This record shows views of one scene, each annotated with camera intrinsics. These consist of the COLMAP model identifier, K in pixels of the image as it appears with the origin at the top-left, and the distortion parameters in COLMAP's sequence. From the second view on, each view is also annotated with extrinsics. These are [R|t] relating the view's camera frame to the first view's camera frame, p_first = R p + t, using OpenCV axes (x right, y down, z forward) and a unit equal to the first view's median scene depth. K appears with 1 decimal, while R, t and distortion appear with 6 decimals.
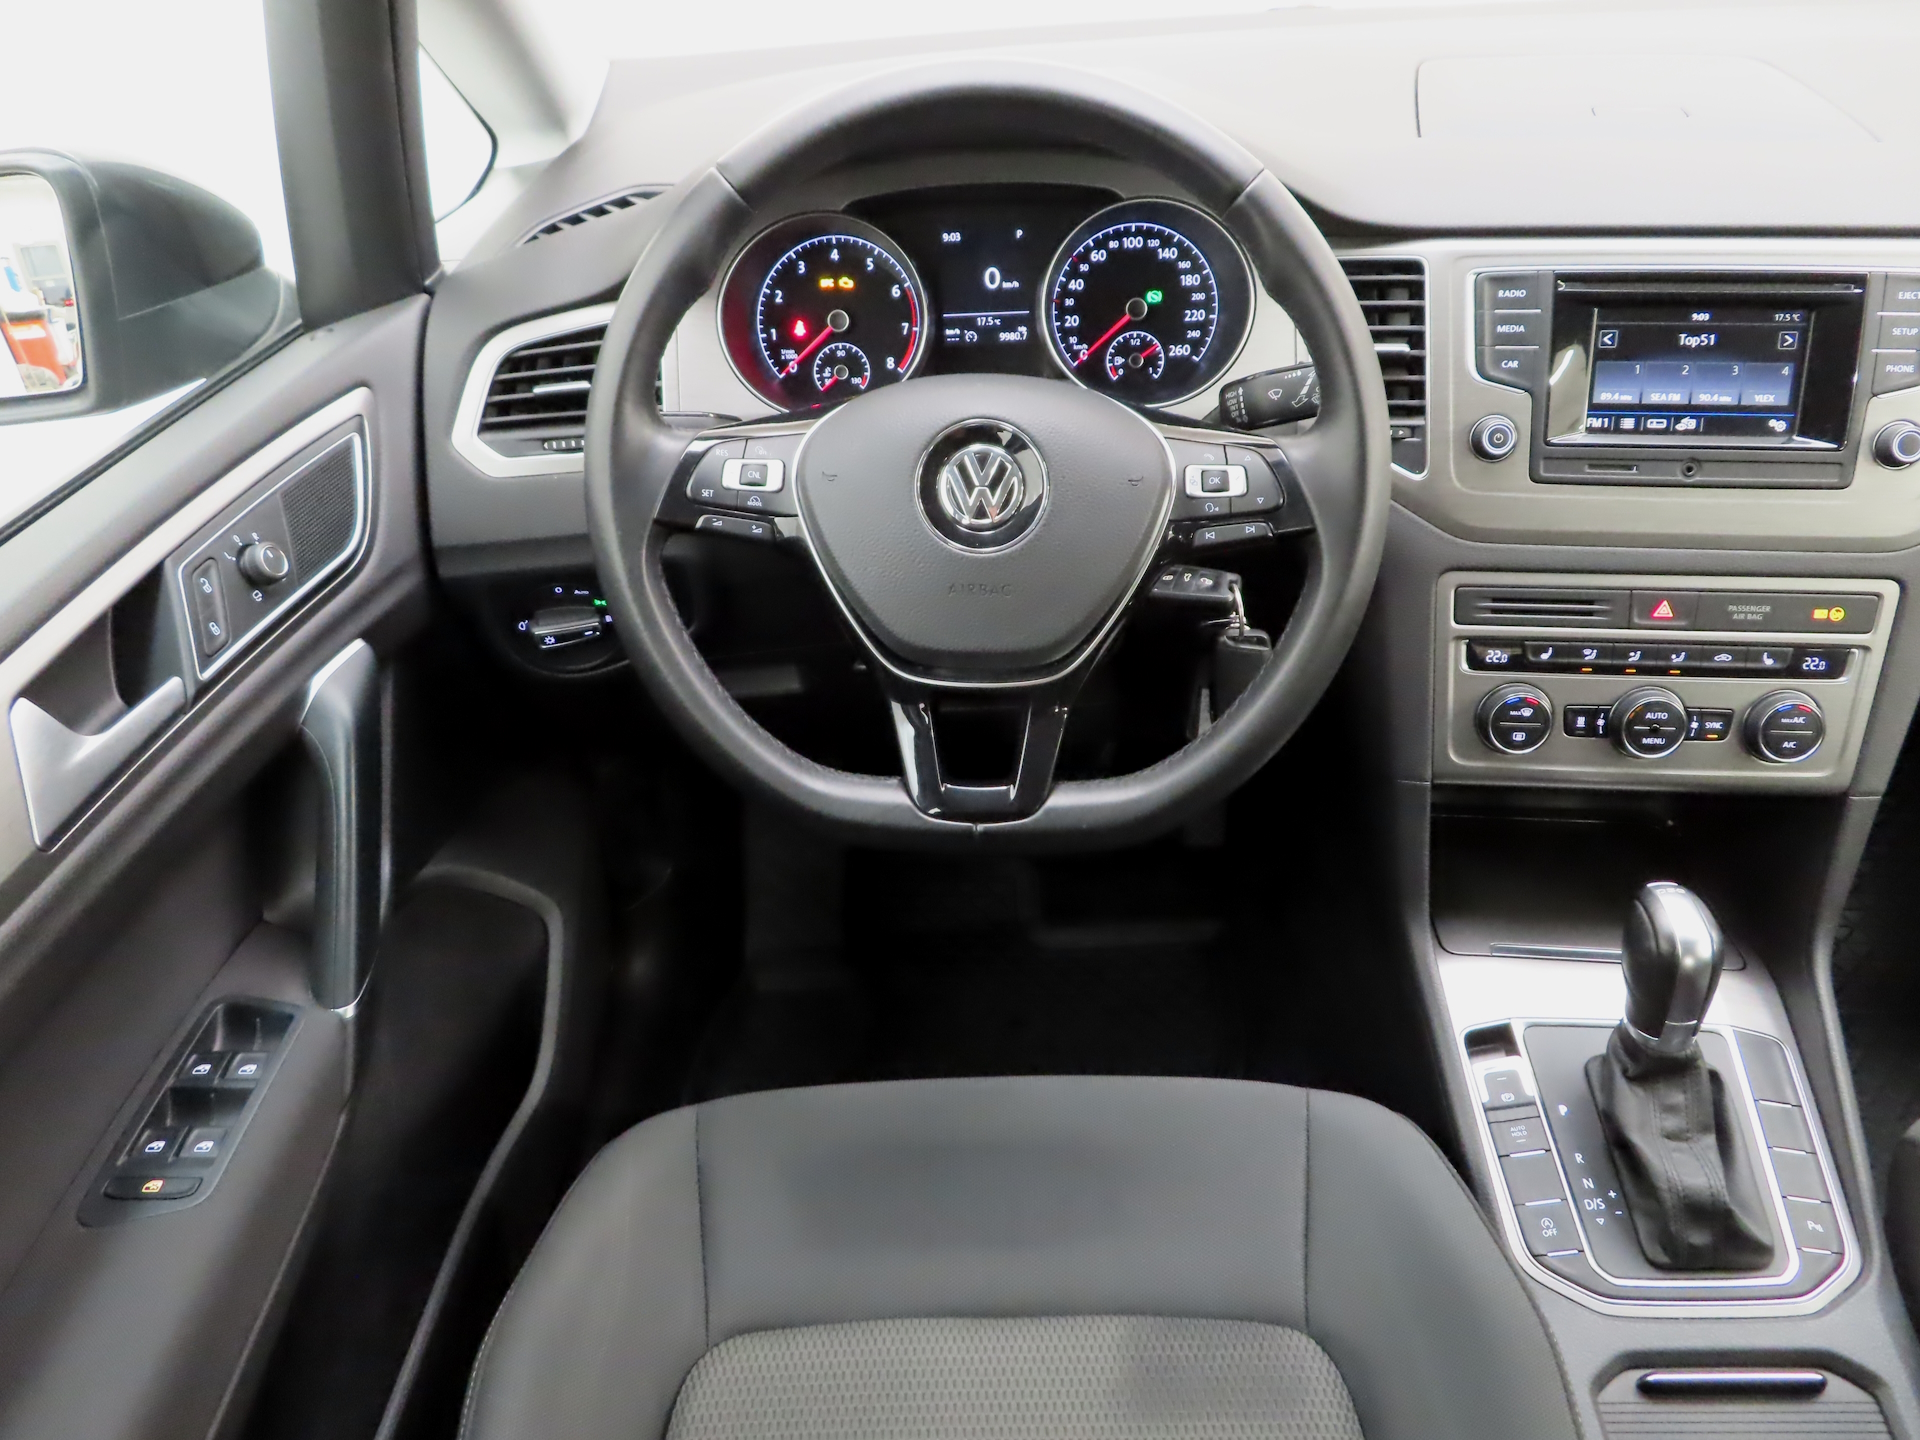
lens RADIAL K [[1397.3, 0, 960.0], [0, 1397.3, 720.0], [0, 0, 1]] dist [-0.002893, 0.007824]
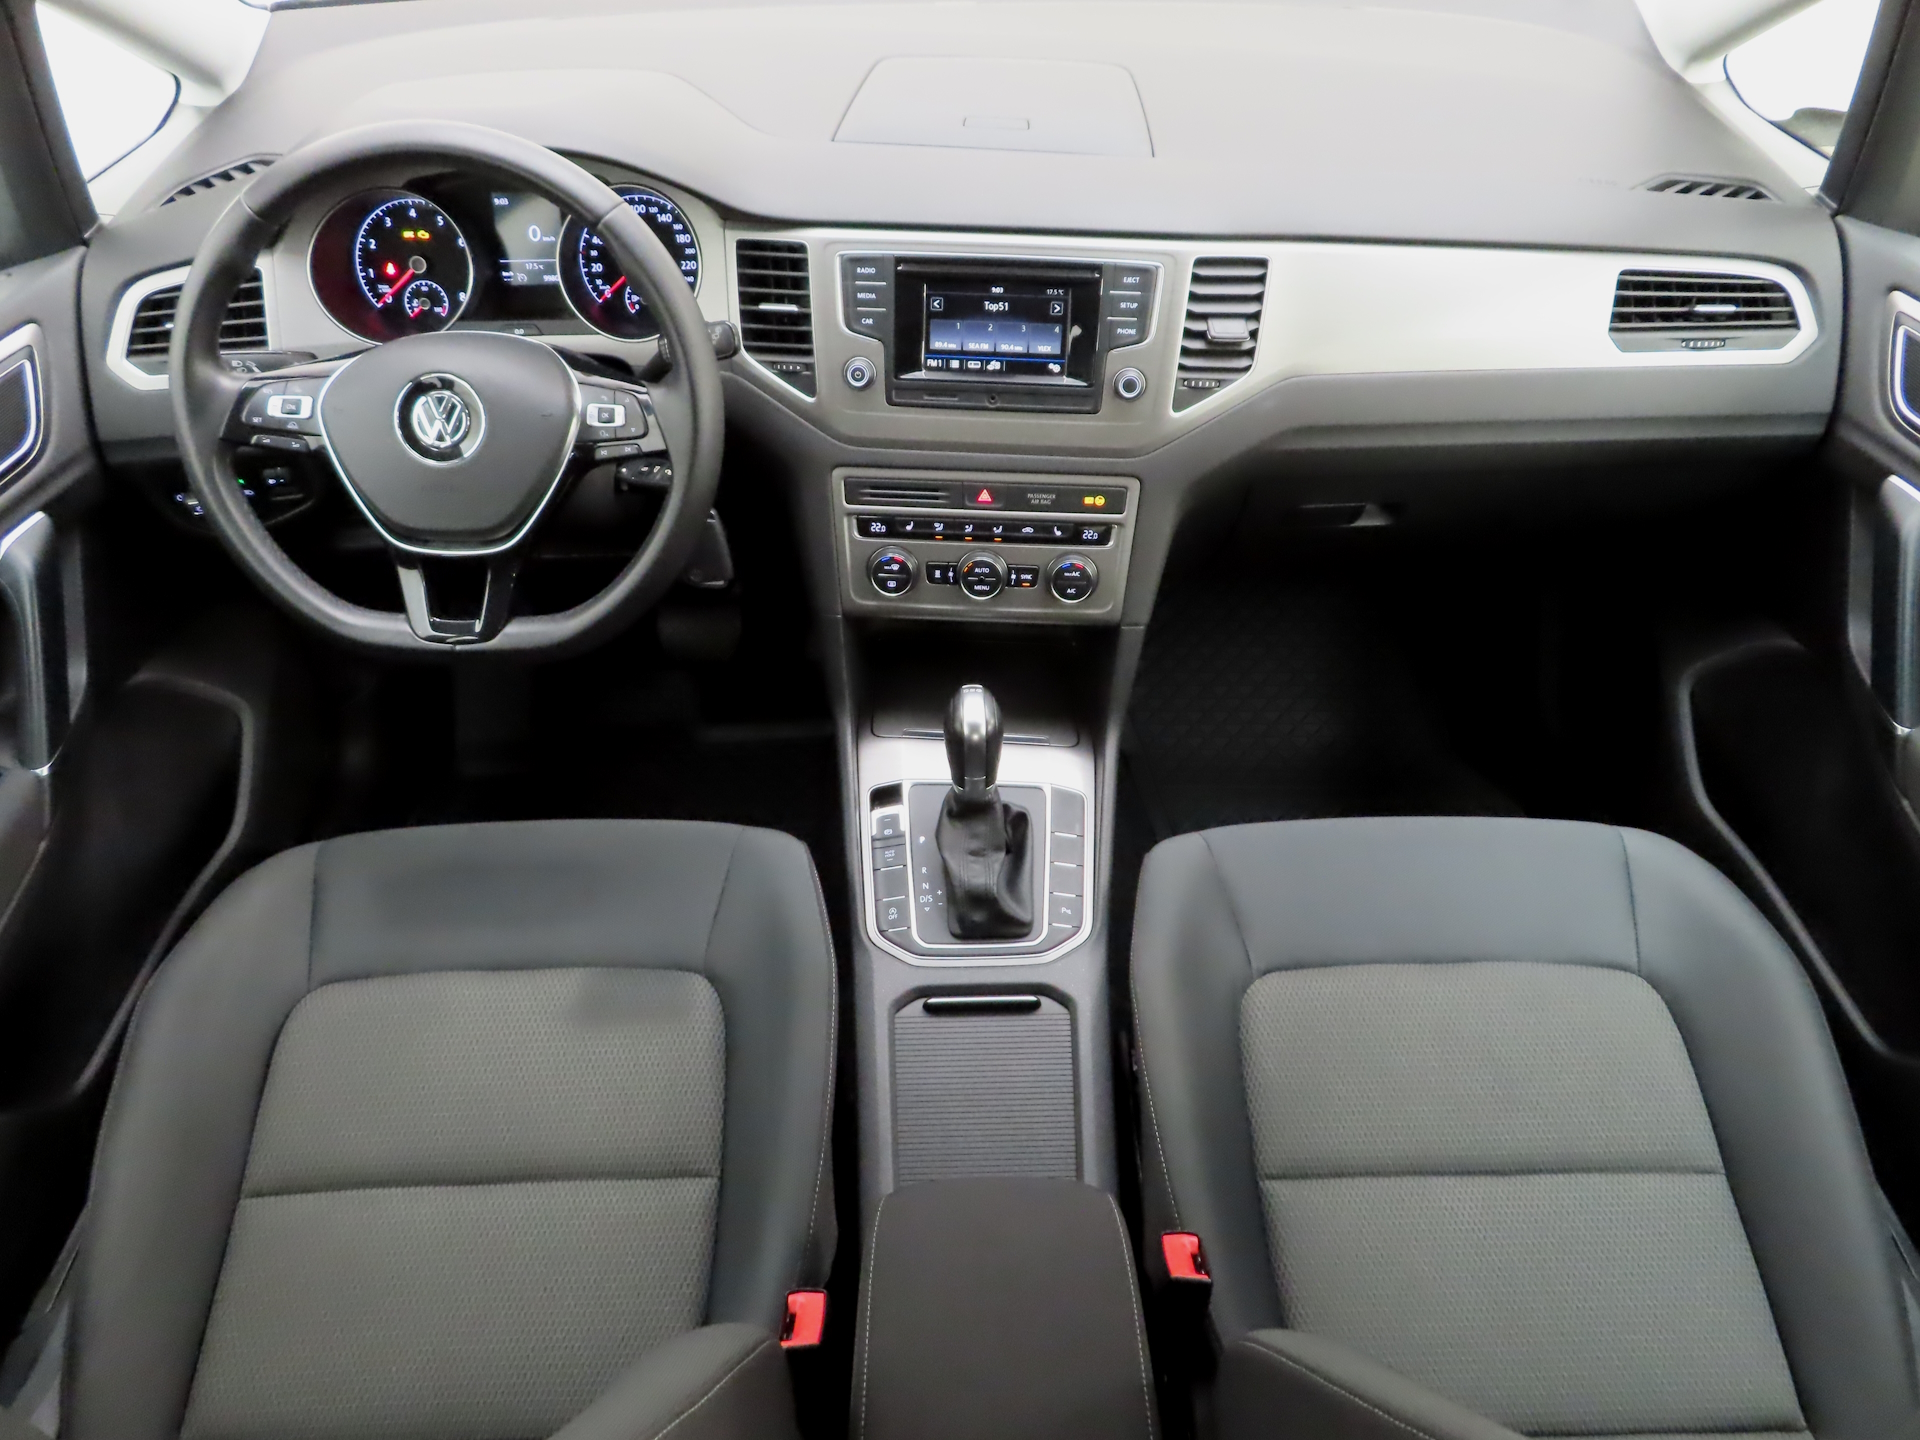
lens RADIAL K [[1397.3, 0, 960.0], [0, 1397.3, 720.0], [0, 0, 1]] dist [-0.002893, 0.007824]
pose [[0.998444, -0.000853, 0.055760, 0.399708], [-0.006520, 0.991239, 0.131920, -0.040413], [-0.055384, -0.132079, 0.989691, -0.451103]]
